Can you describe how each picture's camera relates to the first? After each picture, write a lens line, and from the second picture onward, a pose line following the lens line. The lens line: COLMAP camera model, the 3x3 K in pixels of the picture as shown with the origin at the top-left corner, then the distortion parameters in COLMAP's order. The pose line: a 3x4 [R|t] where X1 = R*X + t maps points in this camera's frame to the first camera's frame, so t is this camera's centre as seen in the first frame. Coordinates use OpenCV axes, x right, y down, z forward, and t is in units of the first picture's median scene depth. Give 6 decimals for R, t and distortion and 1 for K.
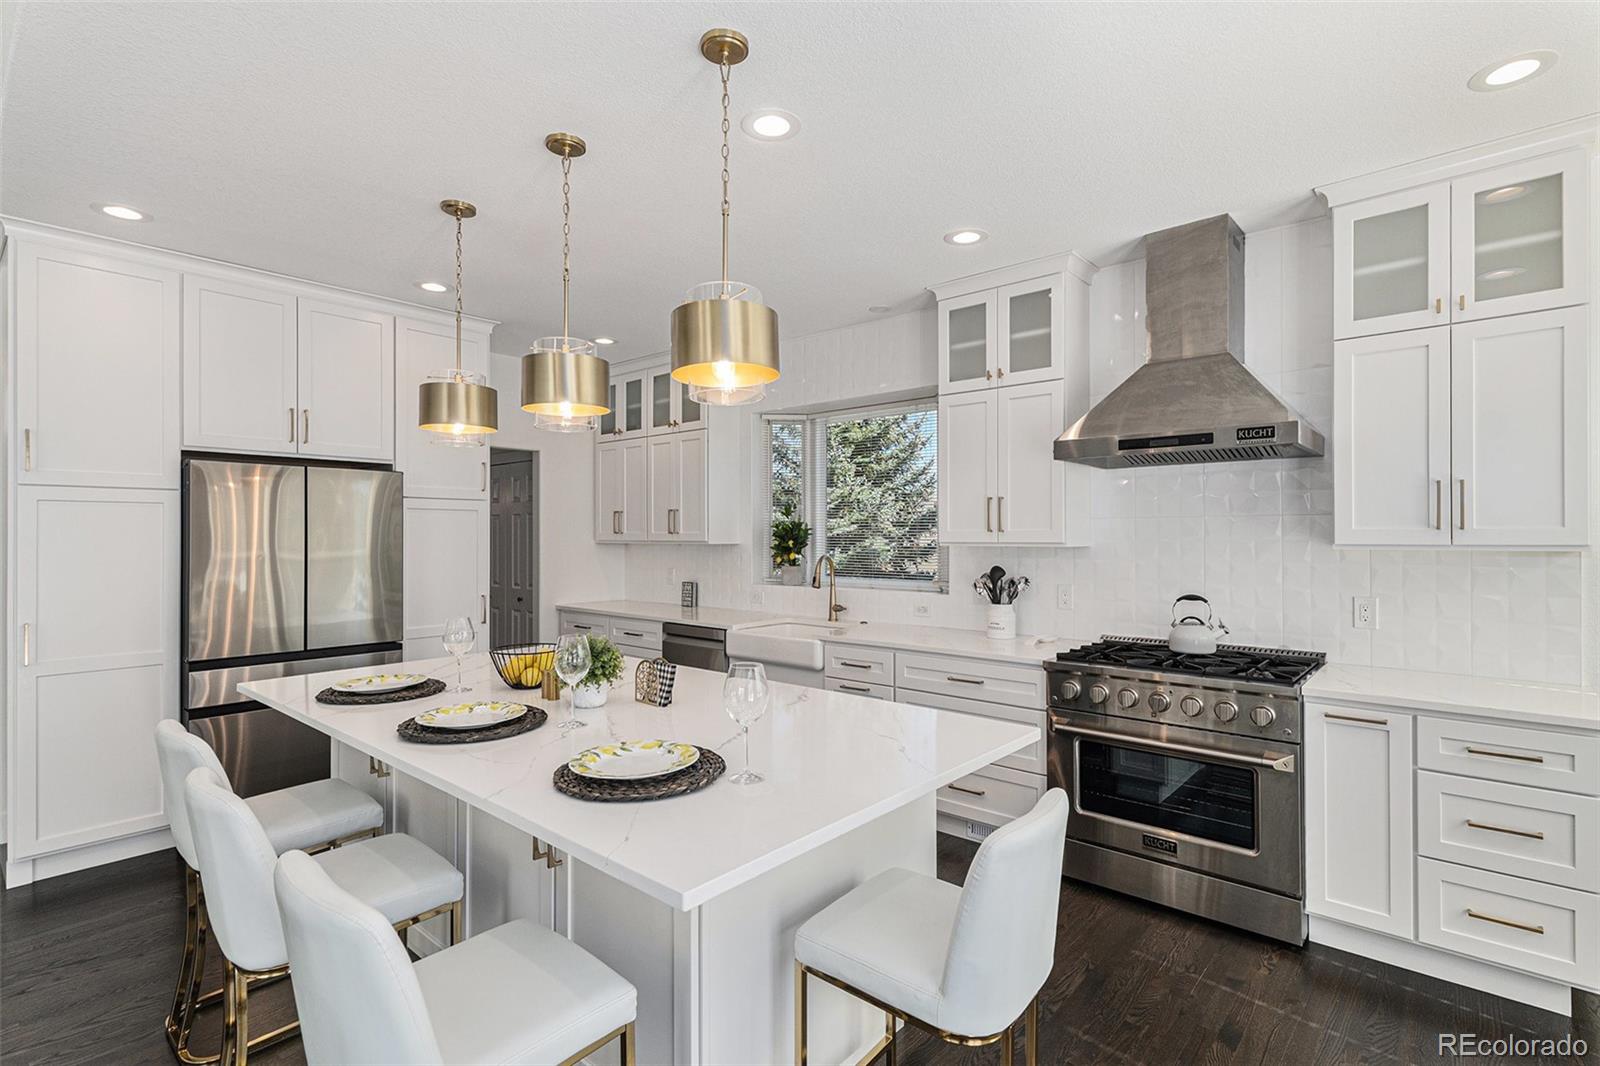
lens RADIAL K [[764.6, 0, 802.3], [0, 764.6, 532.1], [0, 0, 1]] dist [0.004212, -0.000807]
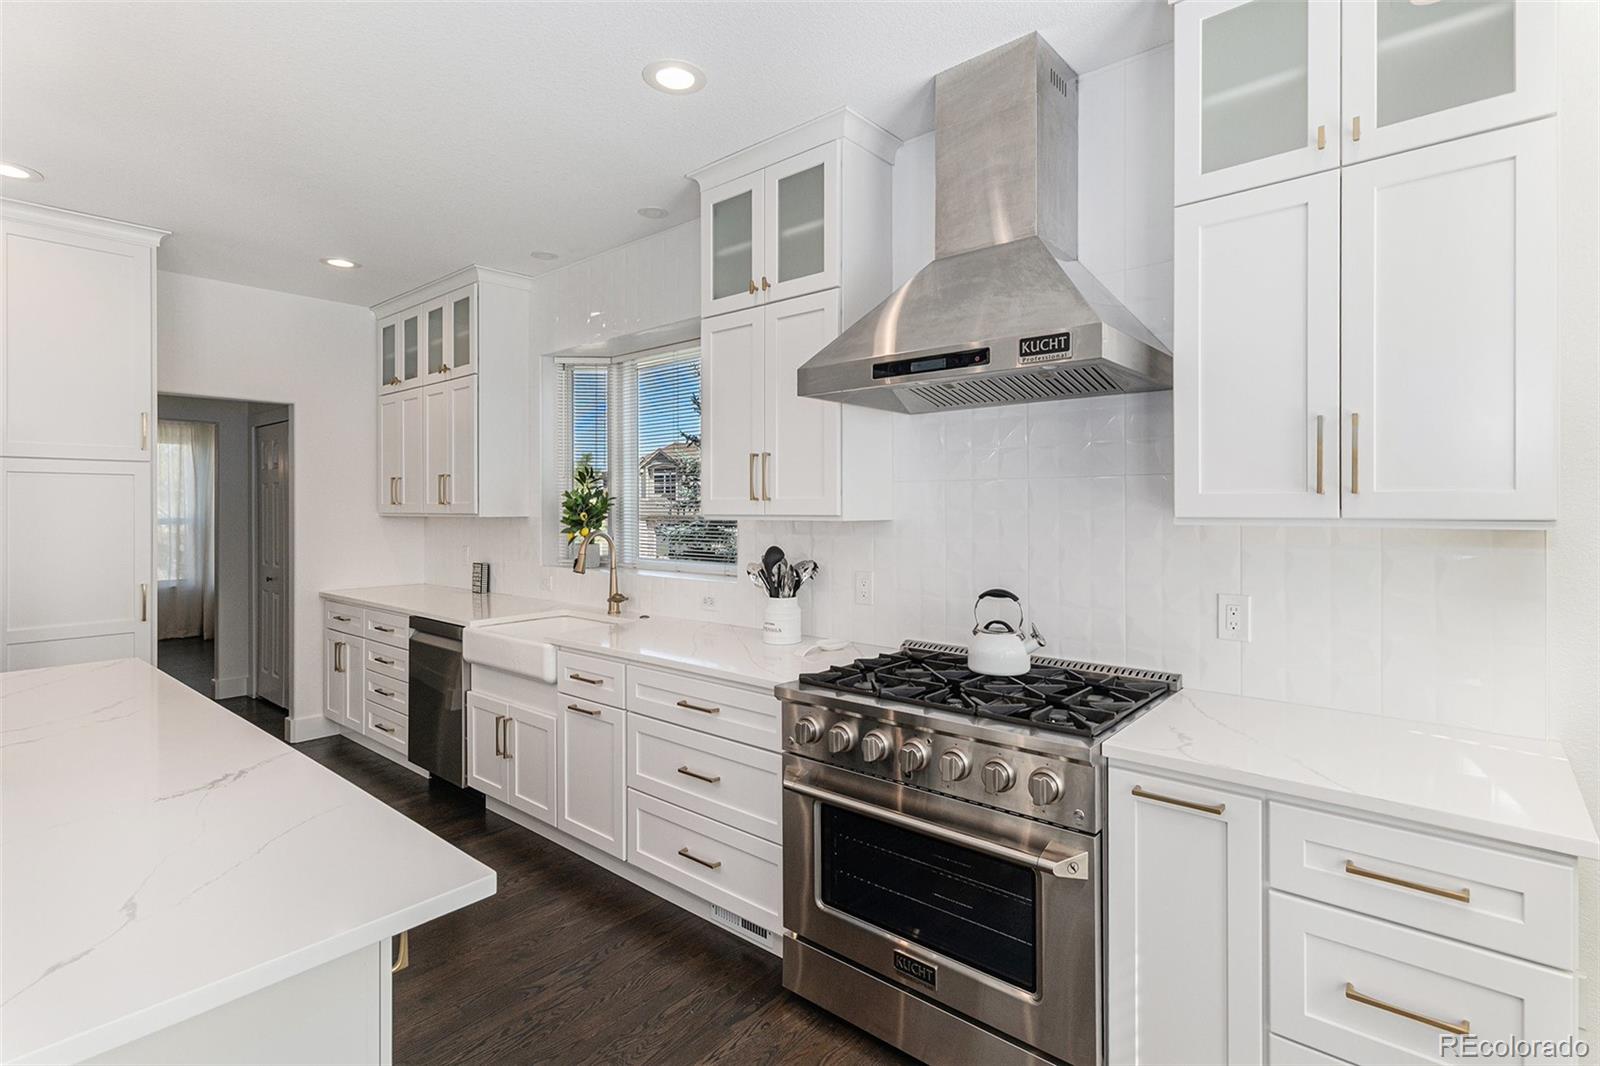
lens RADIAL K [[764.6, 0, 792.1], [0, 764.6, 510.1], [0, 0, 1]] dist [0.004212, -0.000807]
pose [[0.999997, -0.001183, 0.002082, 0.328057], [0.001168, 0.999972, 0.007328, 0.004286], [-0.002091, -0.007326, 0.999971, 0.308223]]
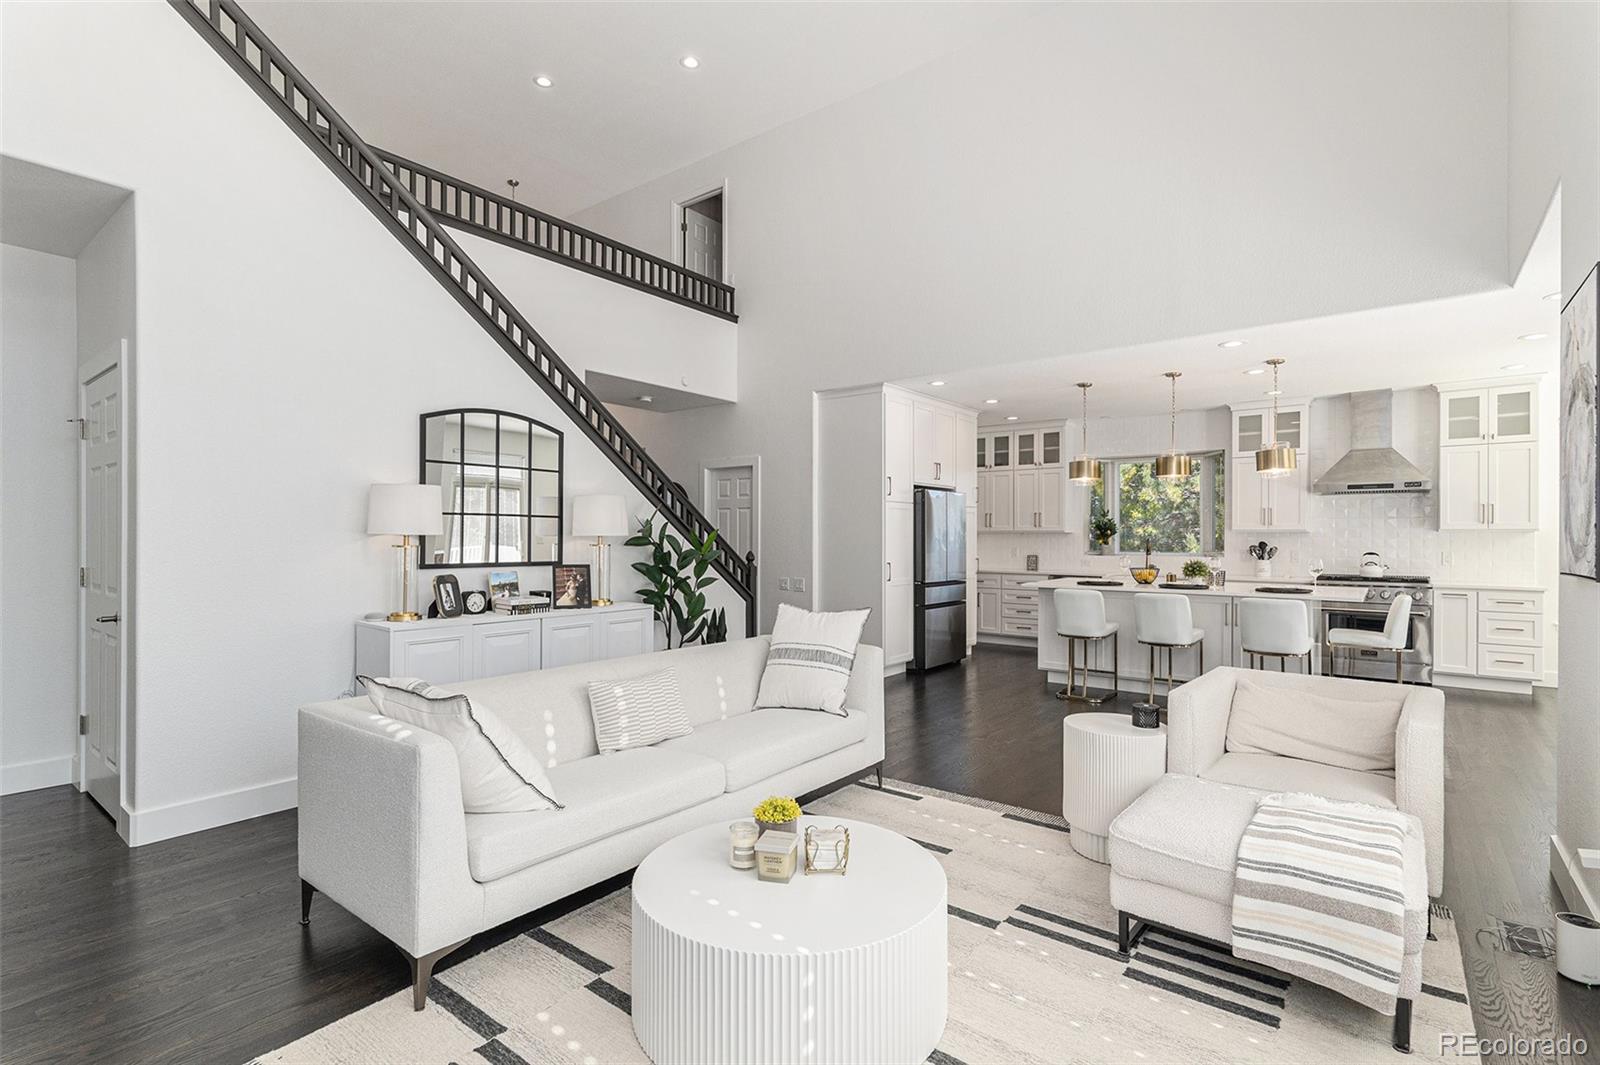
lens RADIAL K [[764.6, 0, 813.4], [0, 764.6, 539.2], [0, 0, 1]] dist [0.004212, -0.000807]
pose [[0.996946, 0.003739, 0.078001, -1.351147], [-0.004253, 0.999970, 0.006430, 0.036404], [-0.077974, -0.006742, 0.996933, -1.168456]]
